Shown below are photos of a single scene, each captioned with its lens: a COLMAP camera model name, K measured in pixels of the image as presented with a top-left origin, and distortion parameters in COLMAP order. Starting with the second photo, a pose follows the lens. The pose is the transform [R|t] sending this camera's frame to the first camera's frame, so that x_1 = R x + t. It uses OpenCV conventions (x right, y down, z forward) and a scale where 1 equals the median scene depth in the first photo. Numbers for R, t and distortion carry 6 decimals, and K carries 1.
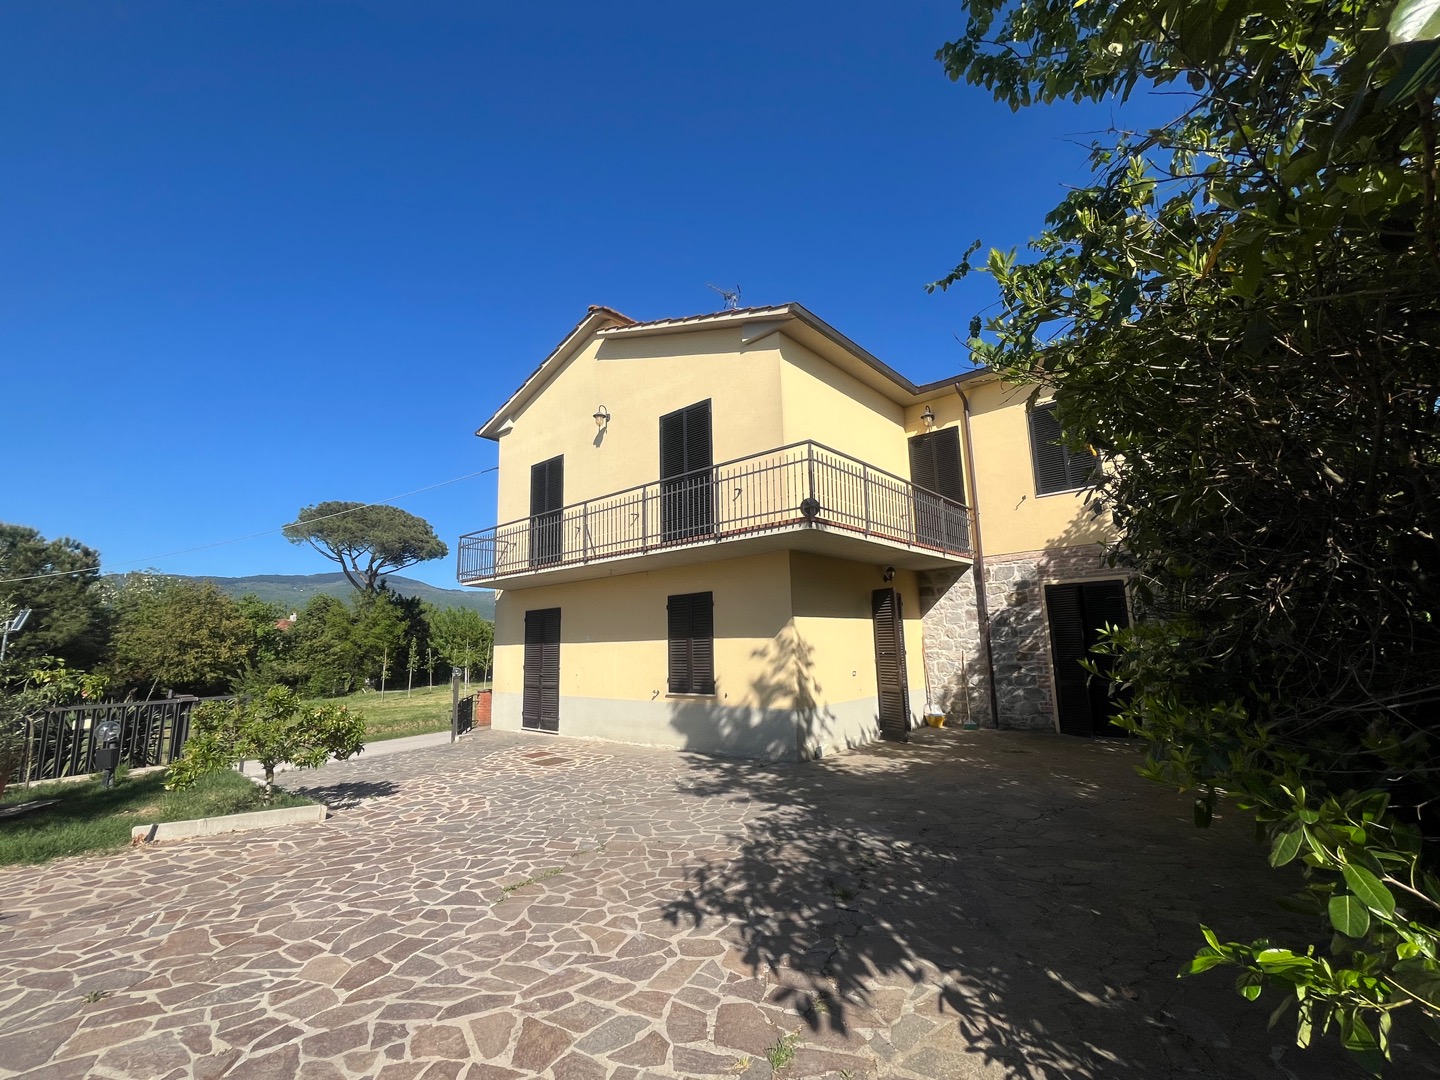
lens RADIAL K [[608.5, 0, 720.0], [0, 608.5, 540.0], [0, 0, 1]] dist [-0.004297, -0.000110]
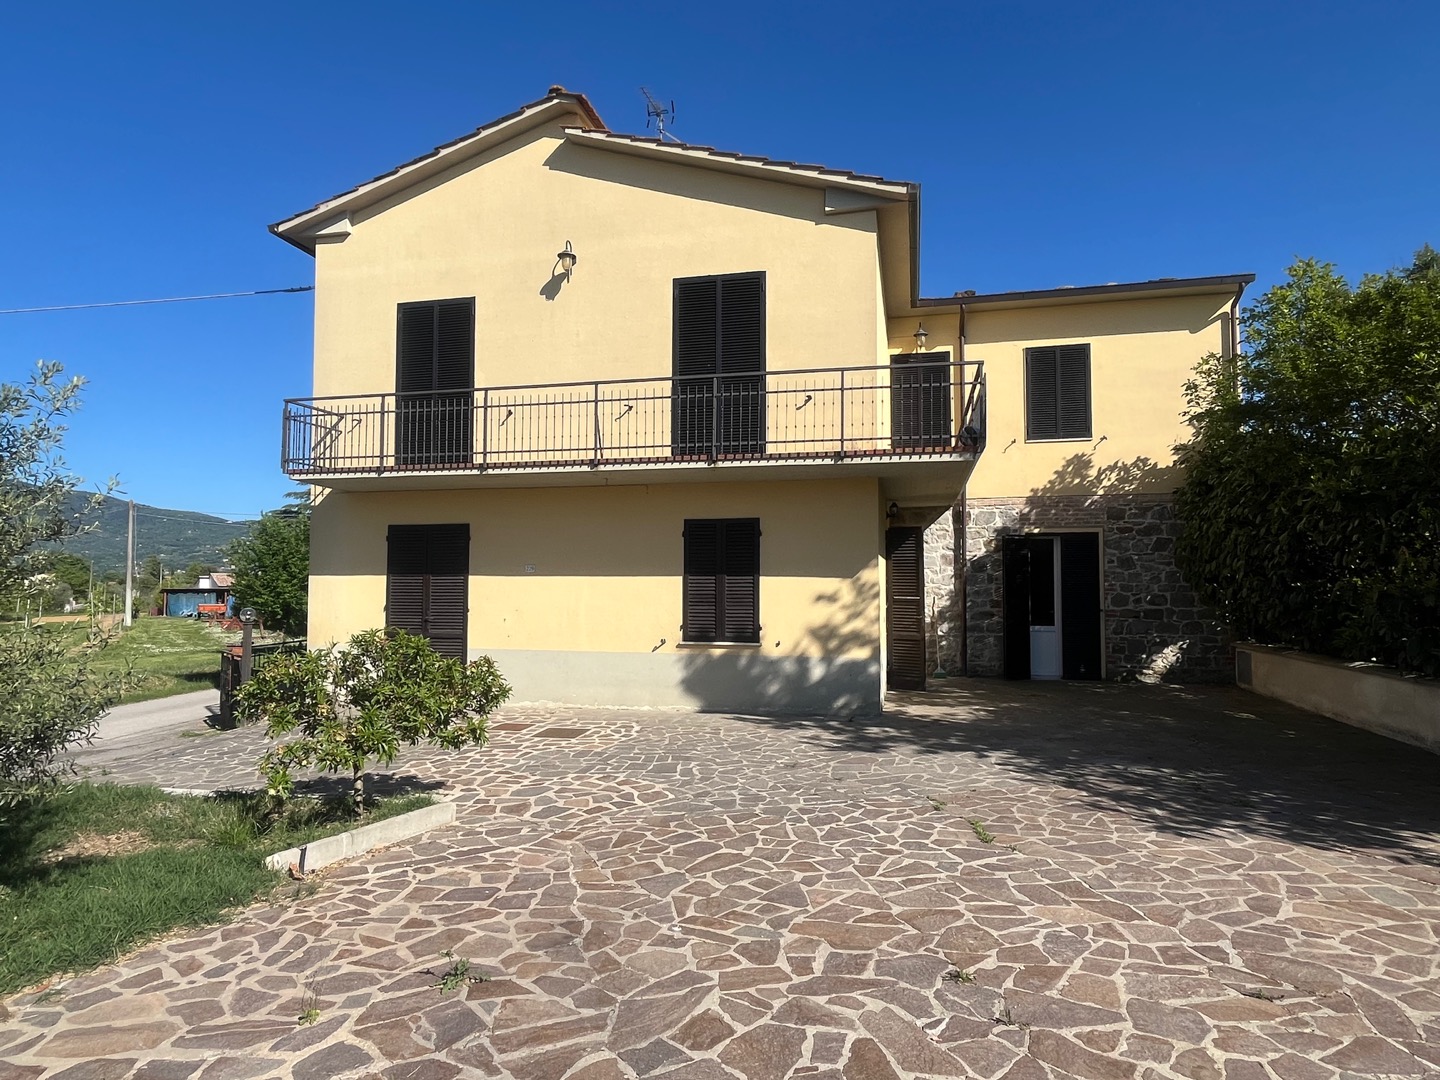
lens RADIAL K [[813.3, 0, 717.3], [0, 813.3, 543.5], [0, 0, 1]] dist [-0.001266, -0.000101]
pose [[0.885112, 0.050187, 0.462664, -0.959613], [-0.103518, 0.990493, 0.090597, 0.043112], [-0.453718, -0.128082, 0.881893, 0.113856]]
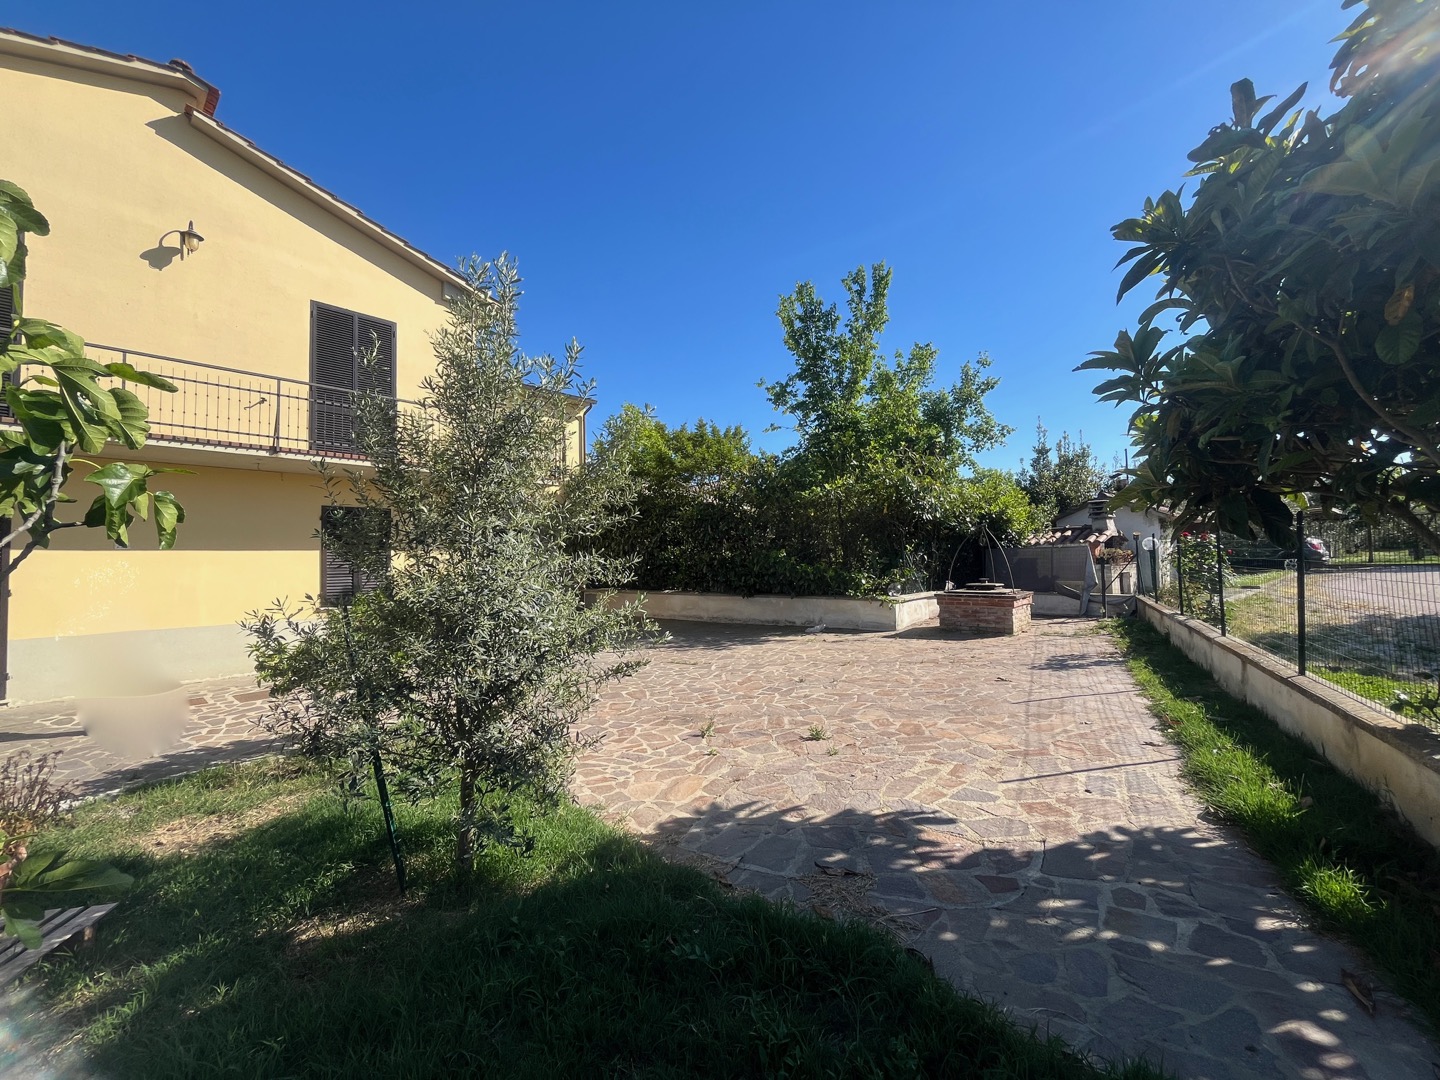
lens RADIAL K [[580.6, 0, 713.6], [0, 580.6, 539.5], [0, 0, 1]] dist [-0.007001, 0.000317]
pose [[0.020772, 0.065131, 0.997661, -1.725753], [-0.148245, 0.987046, -0.061351, 0.196825], [-0.988732, -0.146624, 0.030158, 0.688357]]
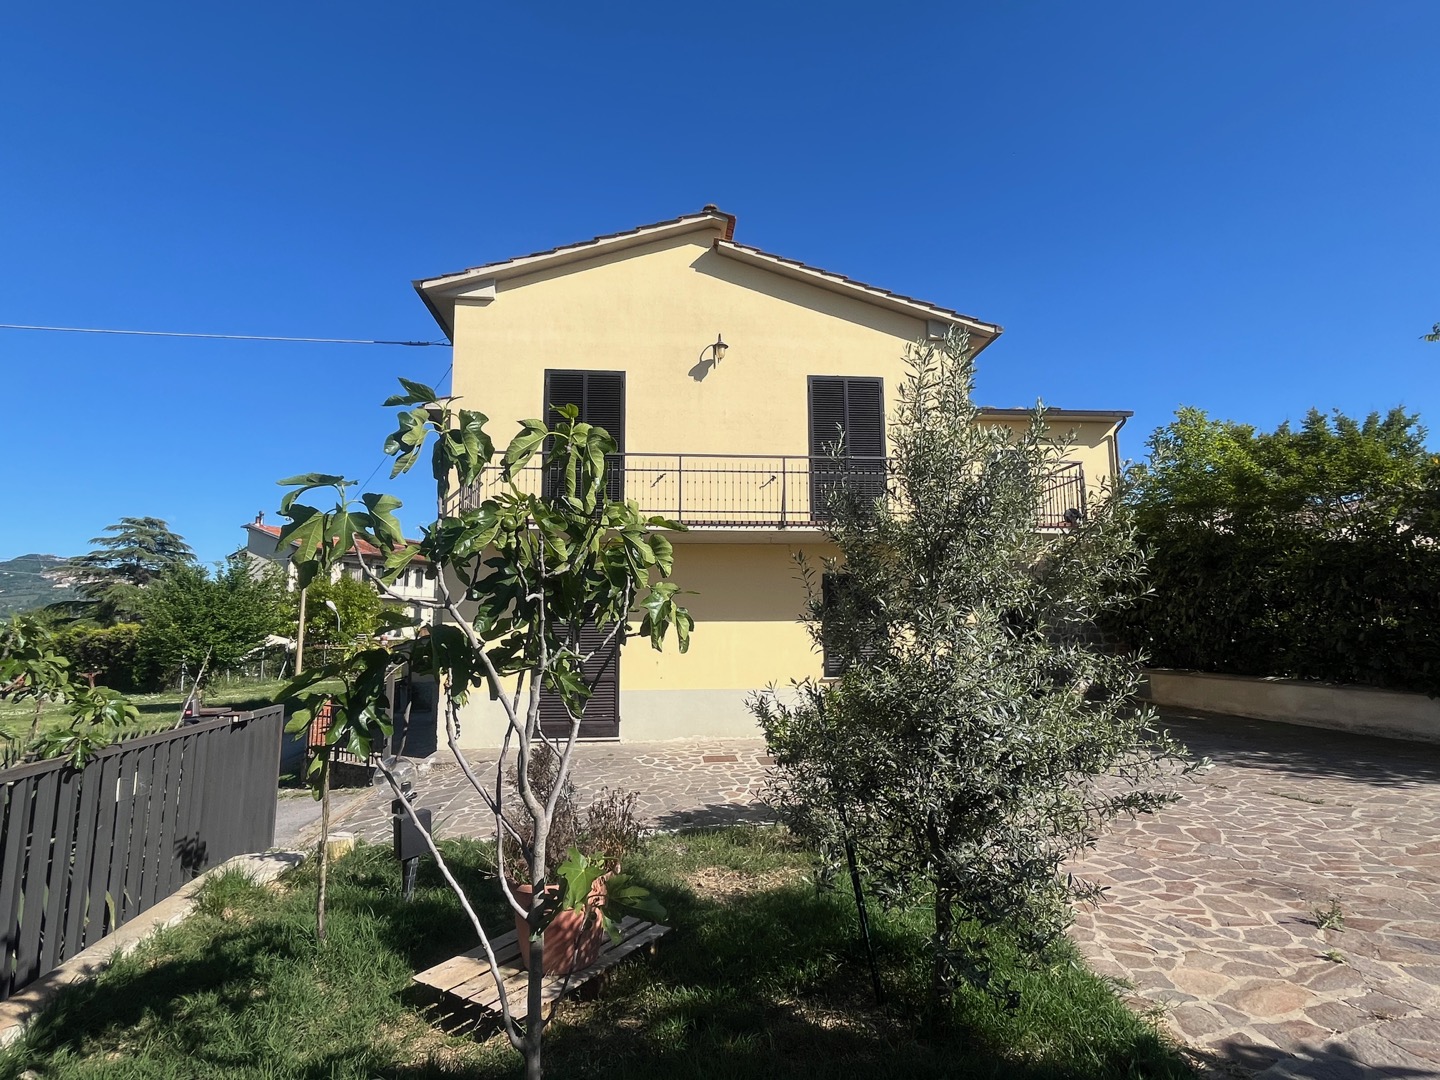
lens RADIAL K [[706.4, 0, 724.1], [0, 706.4, 545.0], [0, 0, 1]] dist [-0.000144, -0.000277]
pose [[0.692725, 0.110641, 0.712664, -1.748864], [-0.132527, 0.990864, -0.025013, 0.172399], [-0.708921, -0.077120, 0.701059, 0.649358]]
